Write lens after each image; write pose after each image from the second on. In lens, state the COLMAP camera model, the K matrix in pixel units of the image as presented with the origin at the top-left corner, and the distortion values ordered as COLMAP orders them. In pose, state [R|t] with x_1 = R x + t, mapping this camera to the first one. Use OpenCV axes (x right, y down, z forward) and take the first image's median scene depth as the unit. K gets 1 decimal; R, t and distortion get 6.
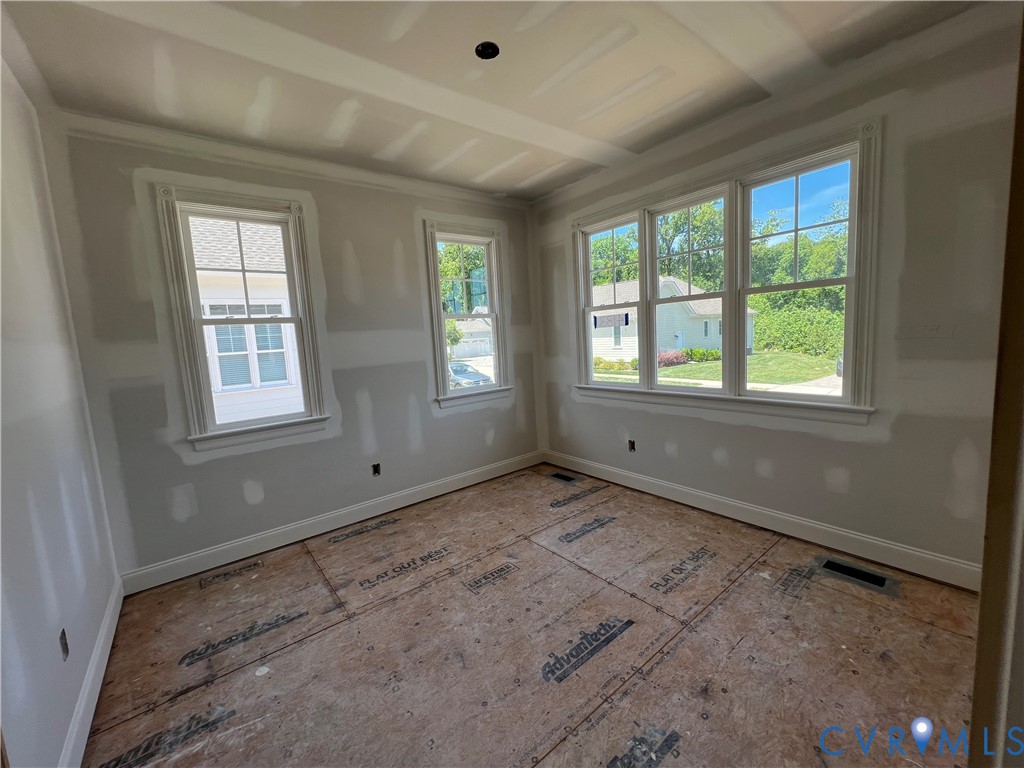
lens RADIAL K [[410.1, 0, 510.7], [0, 410.1, 381.6], [0, 0, 1]] dist [-0.002174, 0.000281]
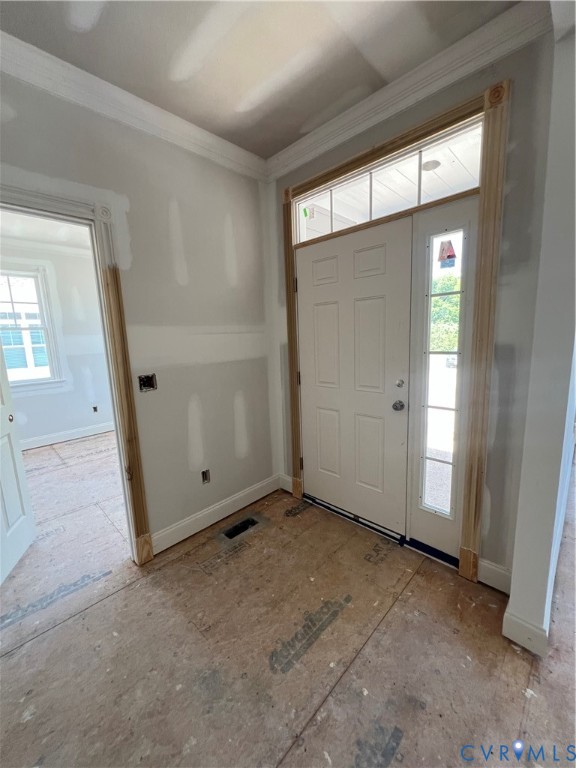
lens RADIAL K [[306.8, 0, 289.9], [0, 306.8, 383.4], [0, 0, 1]] dist [-0.002594, 0.000394]
pose [[0.991828, -0.000044, 0.127582, 0.448171], [-0.004662, 0.999320, 0.036582, 0.049168], [-0.127497, -0.036878, 0.991153, -0.591204]]
